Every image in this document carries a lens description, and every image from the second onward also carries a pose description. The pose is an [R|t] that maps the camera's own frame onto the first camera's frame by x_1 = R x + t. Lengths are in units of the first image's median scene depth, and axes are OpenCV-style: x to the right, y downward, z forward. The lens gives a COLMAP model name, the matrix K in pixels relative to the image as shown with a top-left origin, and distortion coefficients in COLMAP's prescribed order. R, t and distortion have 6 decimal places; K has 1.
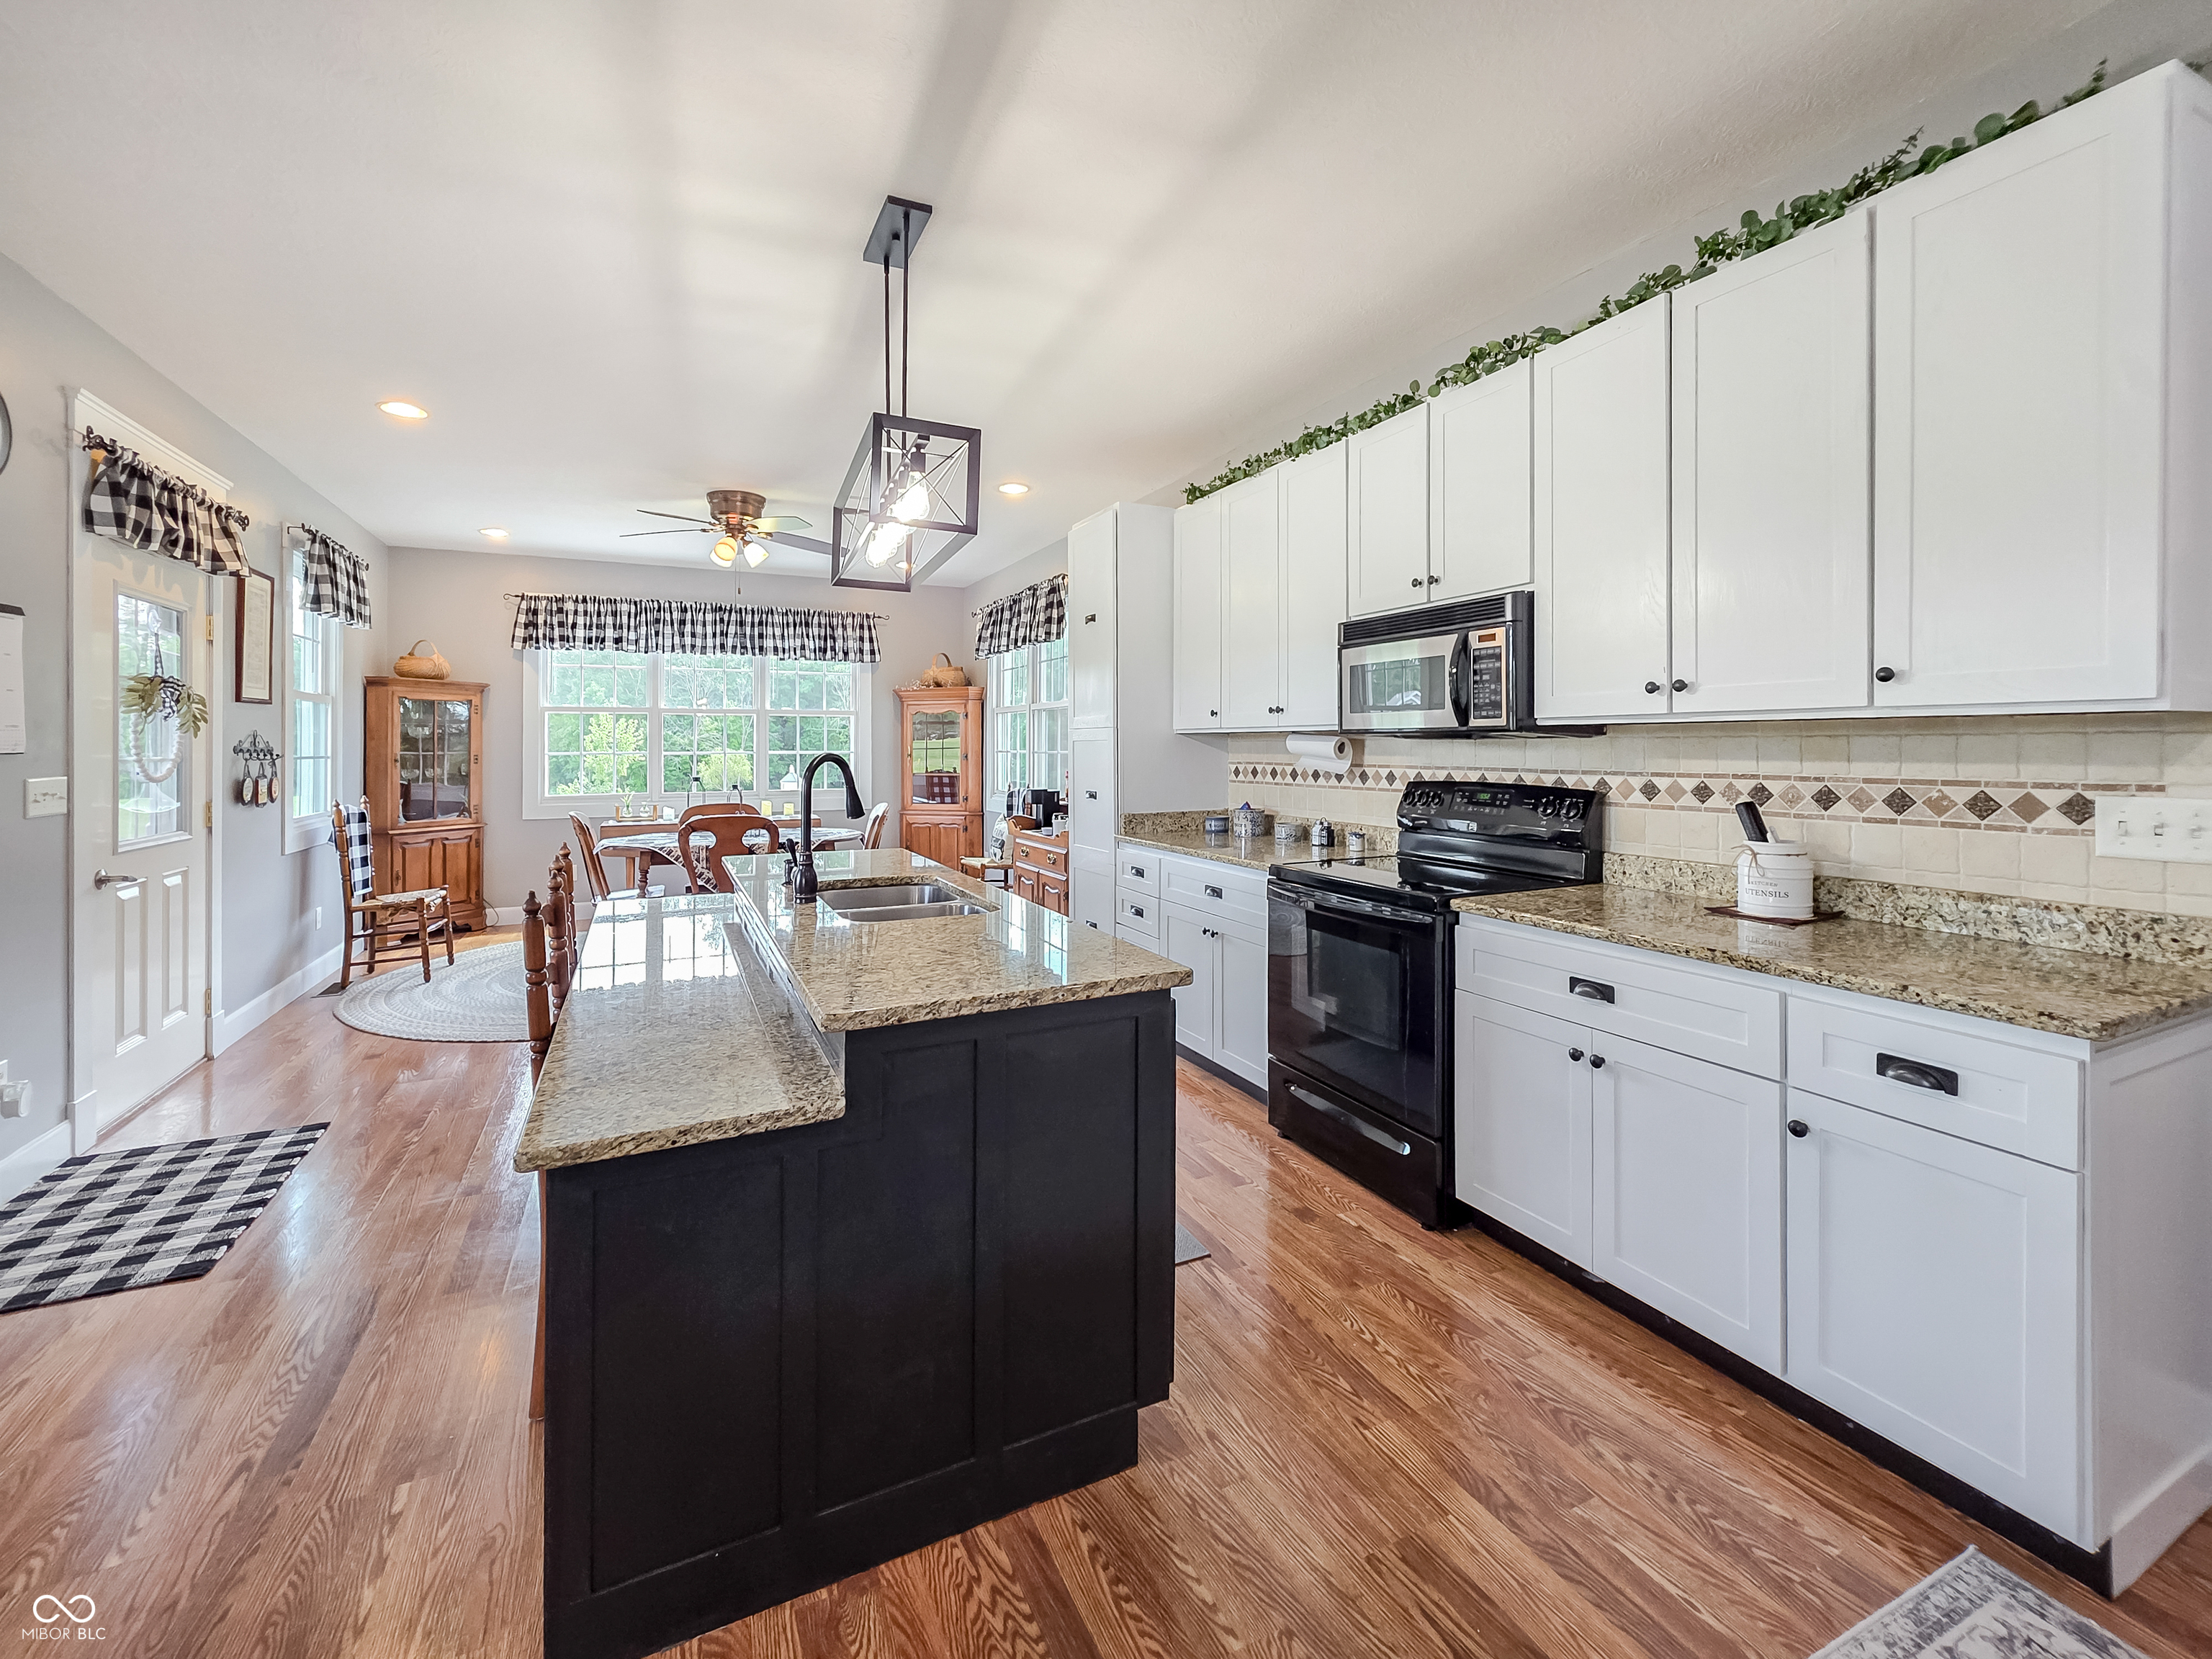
lens RADIAL K [[912.0, 0, 1114.7], [0, 912.0, 837.6], [0, 0, 1]] dist [0.001151, -0.000211]
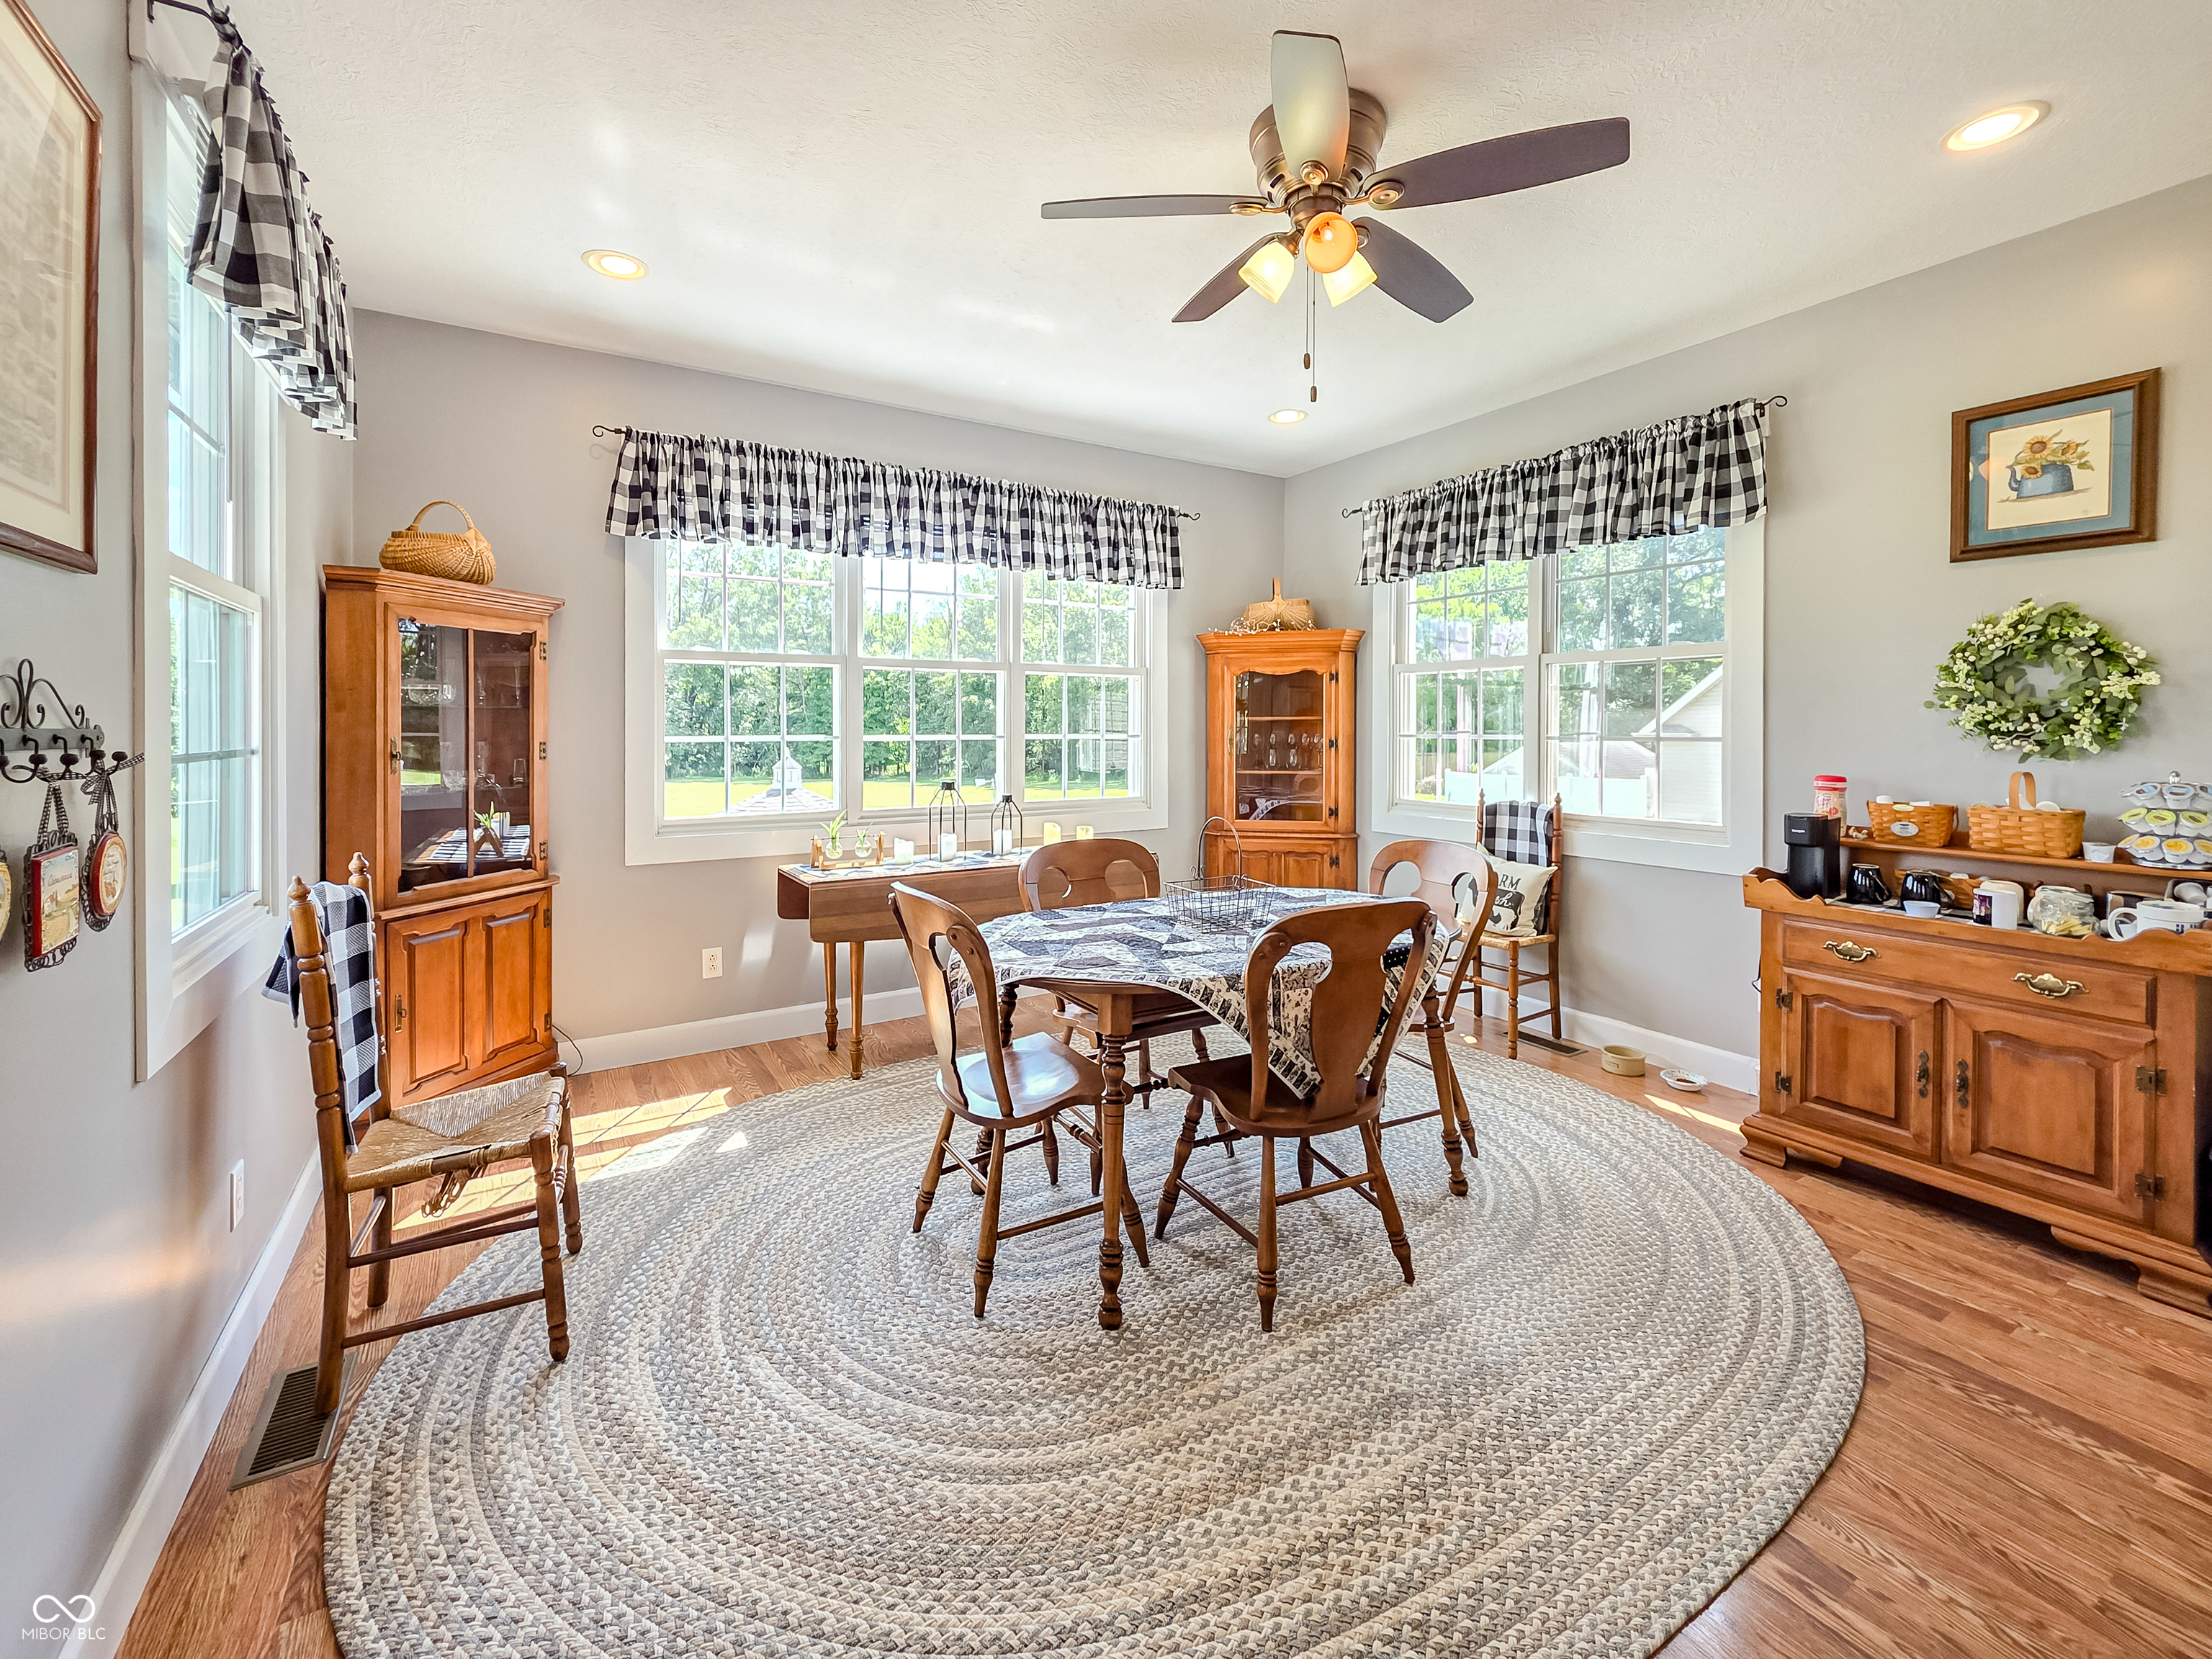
lens RADIAL K [[912.0, 0, 1100.2], [0, 912.0, 818.8], [0, 0, 1]] dist [0.001151, -0.000211]
pose [[0.996156, -0.004626, 0.087478, -0.423989], [0.004645, 0.999989, -0.000012, -0.045536], [-0.087477, 0.000418, 0.996166, 0.458890]]
